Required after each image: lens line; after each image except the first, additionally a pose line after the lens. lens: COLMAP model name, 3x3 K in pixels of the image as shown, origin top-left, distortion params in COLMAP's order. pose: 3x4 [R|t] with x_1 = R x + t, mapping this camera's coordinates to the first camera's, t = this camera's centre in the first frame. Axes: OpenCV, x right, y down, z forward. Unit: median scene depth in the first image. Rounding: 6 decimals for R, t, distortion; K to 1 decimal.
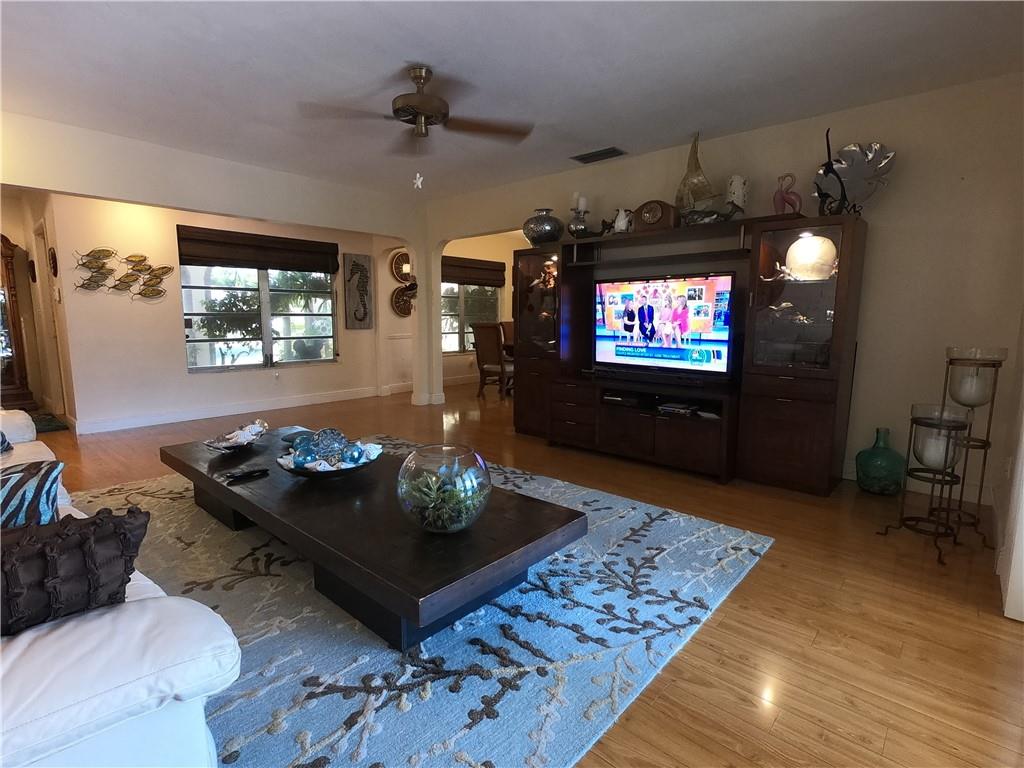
lens RADIAL K [[519.4, 0, 513.4], [0, 519.4, 387.3], [0, 0, 1]] dist [0.003570, 0.000266]
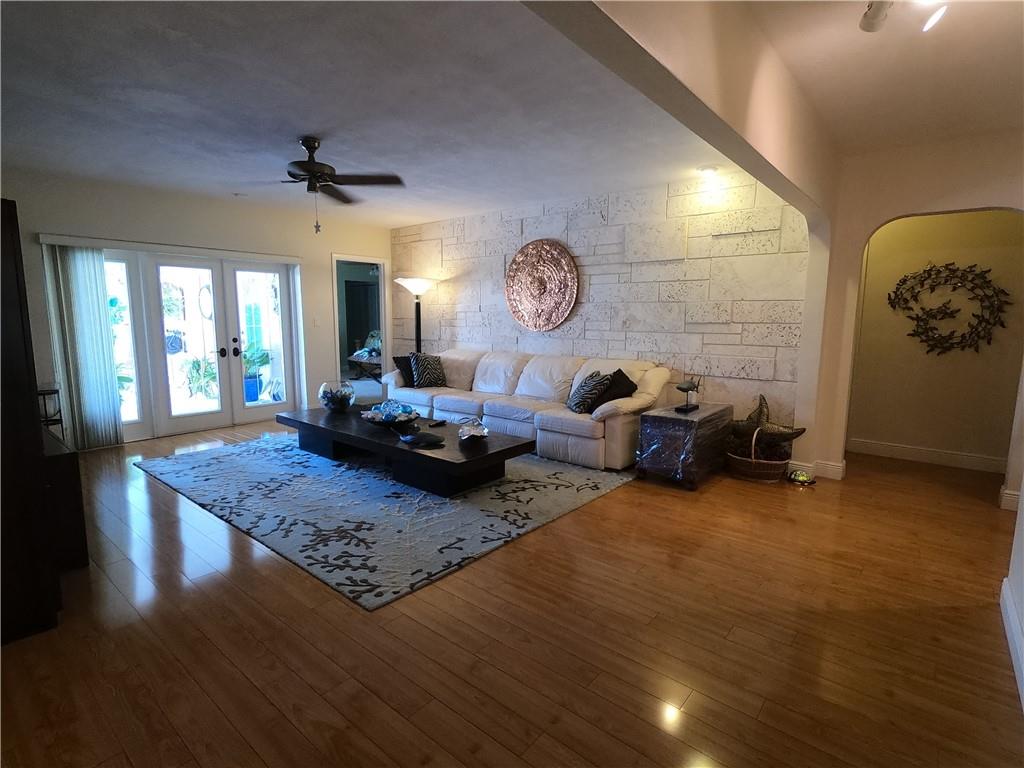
lens RADIAL K [[519.4, 0, 512.5], [0, 519.4, 385.1], [0, 0, 1]] dist [0.003570, 0.000266]
pose [[-0.999396, -0.006168, -0.034196, -0.620549], [-0.015001, 0.964272, 0.264488, -0.386435], [0.031343, 0.264841, -0.963782, 2.383852]]
